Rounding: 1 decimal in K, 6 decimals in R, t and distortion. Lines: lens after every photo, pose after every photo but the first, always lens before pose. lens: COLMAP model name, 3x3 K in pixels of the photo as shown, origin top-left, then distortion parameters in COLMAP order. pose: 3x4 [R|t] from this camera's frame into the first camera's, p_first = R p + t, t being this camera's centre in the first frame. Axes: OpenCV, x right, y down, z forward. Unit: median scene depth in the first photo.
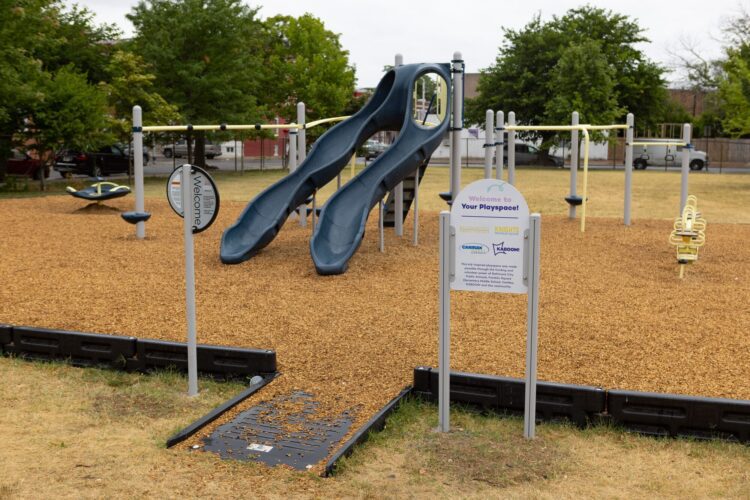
lens RADIAL K [[898.0, 0, 375.0], [0, 898.0, 250.0], [0, 0, 1]] dist [-0.014597, -0.030837]
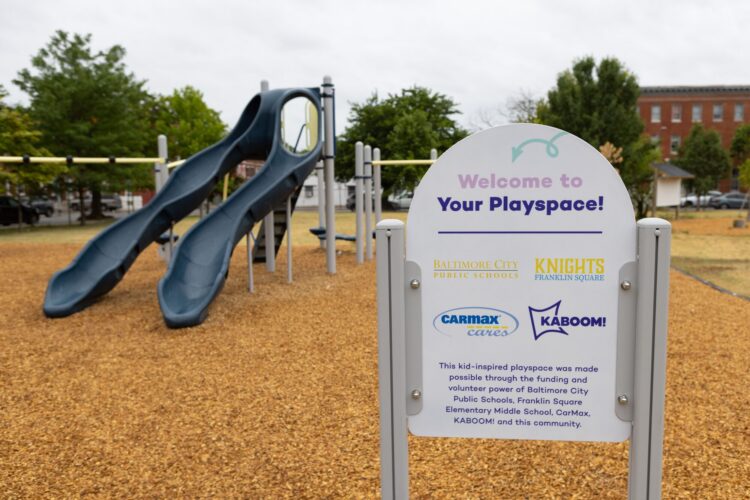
lens RADIAL K [[659.2, 0, 390.7], [0, 659.2, 251.0], [0, 0, 1]] dist [-0.006541, 0.001011]
pose [[0.978719, -0.034822, 0.202227, 0.009937], [0.042665, 0.998492, -0.034555, -0.008280], [-0.200719, 0.042448, 0.978729, 0.287266]]
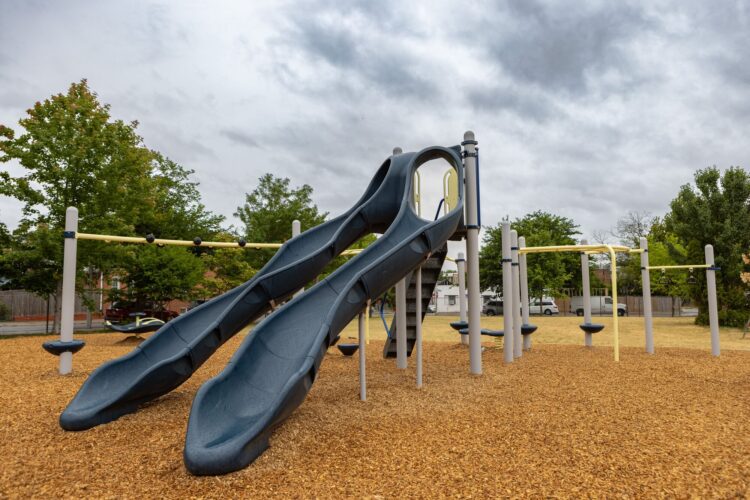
lens RADIAL K [[492.2, 0, 375.0], [0, 492.2, 250.0], [0, 0, 1]] dist [-0.012055, -0.001990]
pose [[0.997301, -0.021593, -0.070174, 0.034633], [0.004401, 0.971636, -0.236440, -0.015237], [0.073289, 0.235493, 0.969109, 0.546249]]
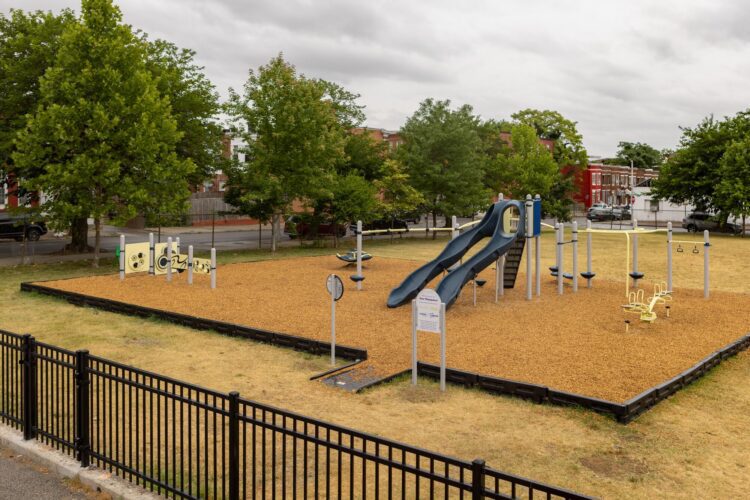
lens RADIAL K [[735.9, 0, 403.8], [0, 735.9, 183.0], [0, 0, 1]] dist [0.015304, 0.012520]
pose [[0.953992, 0.007953, -0.299726, 0.270935], [-0.047911, 0.990847, -0.126204, -0.041501], [0.295979, 0.134758, 0.945641, -0.433883]]
